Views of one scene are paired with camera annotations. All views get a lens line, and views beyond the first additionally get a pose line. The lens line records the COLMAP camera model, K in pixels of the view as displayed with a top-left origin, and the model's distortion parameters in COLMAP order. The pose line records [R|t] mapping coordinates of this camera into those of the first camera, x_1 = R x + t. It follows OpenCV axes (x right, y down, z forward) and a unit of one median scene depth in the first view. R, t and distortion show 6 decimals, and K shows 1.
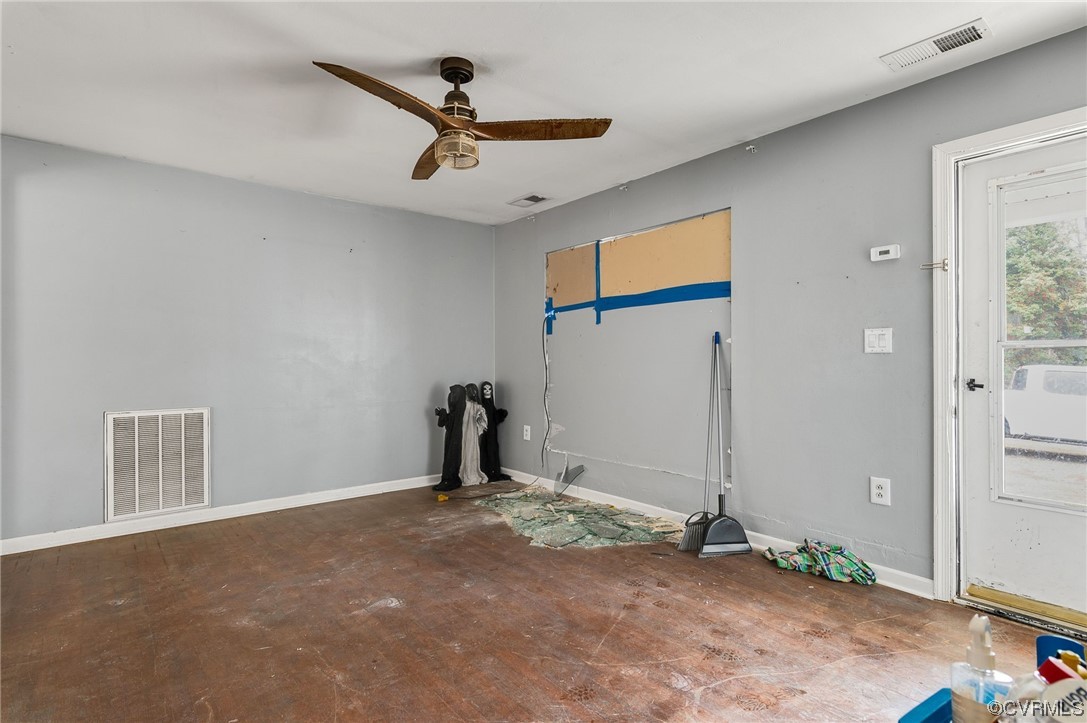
lens RADIAL K [[543.9, 0, 539.4], [0, 543.9, 361.1], [0, 0, 1]] dist [0.012631, -0.000325]
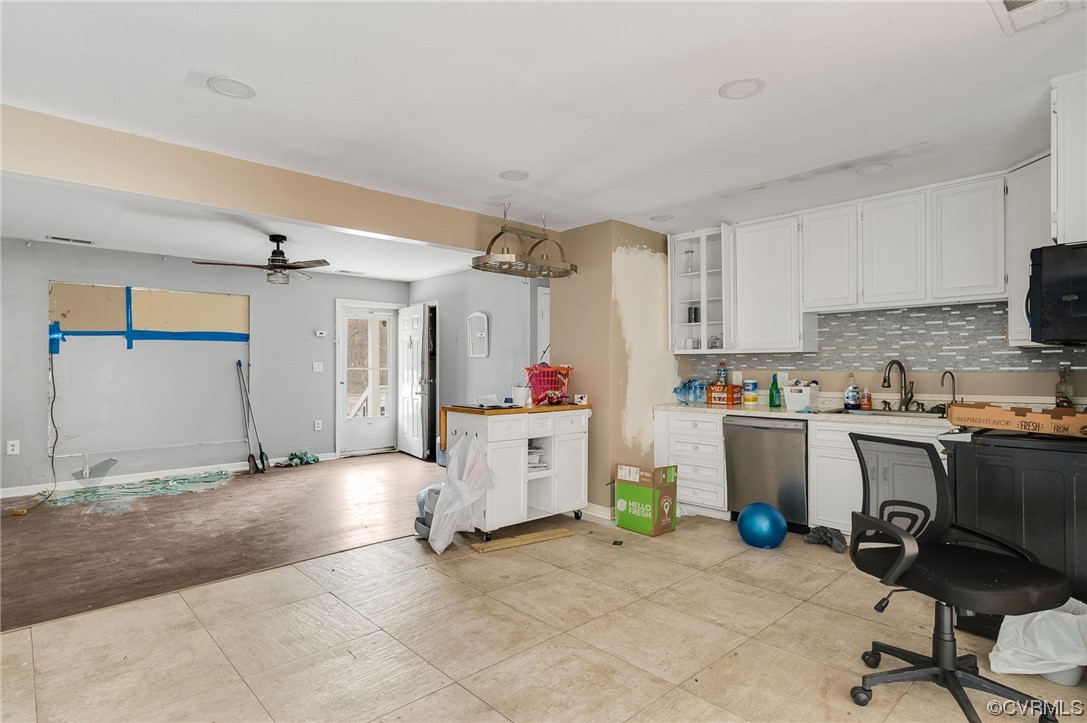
lens RADIAL K [[558.2, 0, 541.5], [0, 558.2, 366.7], [0, 0, 1]] dist [0.002268, -0.000331]
pose [[-0.068546, -0.000745, 0.997648, -1.629930], [-0.000351, 1.000000, 0.000722, -0.032337], [-0.997648, -0.000301, -0.068546, 0.103379]]
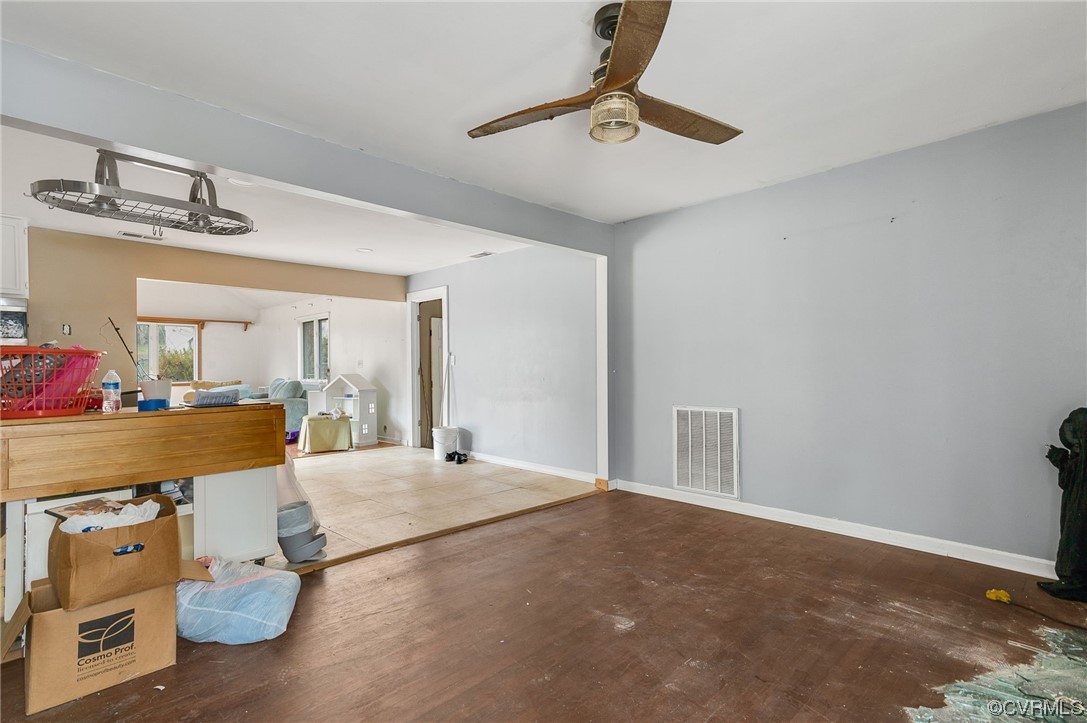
lens RADIAL K [[529.9, 0, 536.9], [0, 529.9, 365.0], [0, 0, 1]] dist [0.029014, 0.000974]
pose [[0.085844, -0.003494, -0.996302, 0.458883], [0.007852, 0.999965, -0.002830, -0.002433], [0.996278, -0.007580, 0.085869, 0.559022]]
